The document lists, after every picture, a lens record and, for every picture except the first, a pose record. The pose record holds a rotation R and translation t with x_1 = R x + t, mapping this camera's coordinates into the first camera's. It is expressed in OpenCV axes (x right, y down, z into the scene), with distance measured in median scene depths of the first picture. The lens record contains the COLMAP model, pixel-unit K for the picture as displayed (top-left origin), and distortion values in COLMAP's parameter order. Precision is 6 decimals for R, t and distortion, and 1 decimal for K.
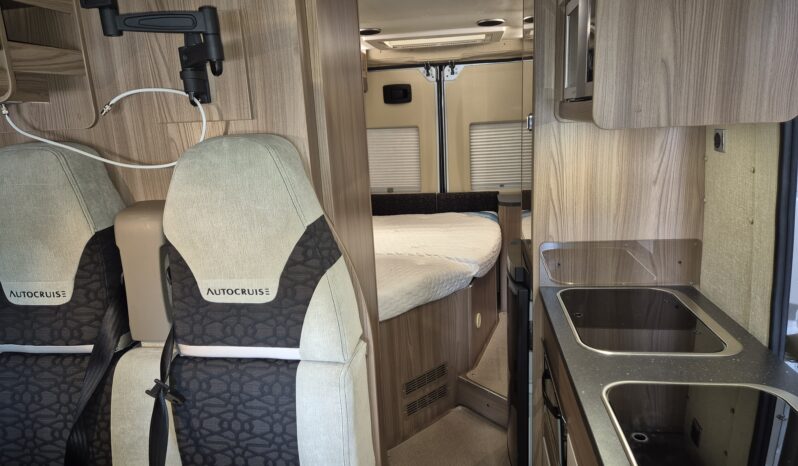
lens RADIAL K [[532.6, 0, 399.6], [0, 532.6, 236.6], [0, 0, 1]] dist [0.059478, -0.045213]
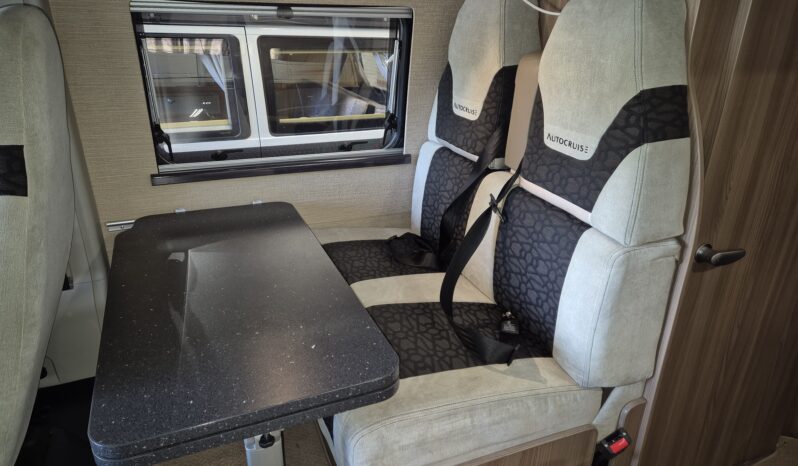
lens RADIAL K [[532.6, 0, 391.9], [0, 532.6, 235.2], [0, 0, 1]] dist [0.059478, -0.045213]
pose [[0.494213, 0.396313, -0.773750, 0.398991], [-0.235226, 0.917803, 0.319853, 0.012195], [0.836912, 0.023931, 0.546813, 0.132787]]
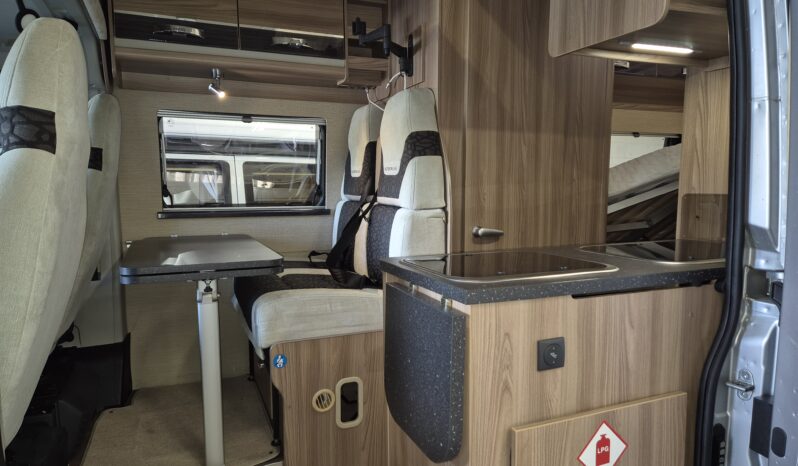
lens RADIAL K [[532.6, 0, 399.4], [0, 532.6, 239.0], [0, 0, 1]] dist [0.059478, -0.045213]
pose [[0.510523, 0.140714, -0.848272, 1.325077], [-0.213080, 0.976452, 0.033737, 0.266986], [0.833044, 0.163526, 0.528485, 0.046257]]
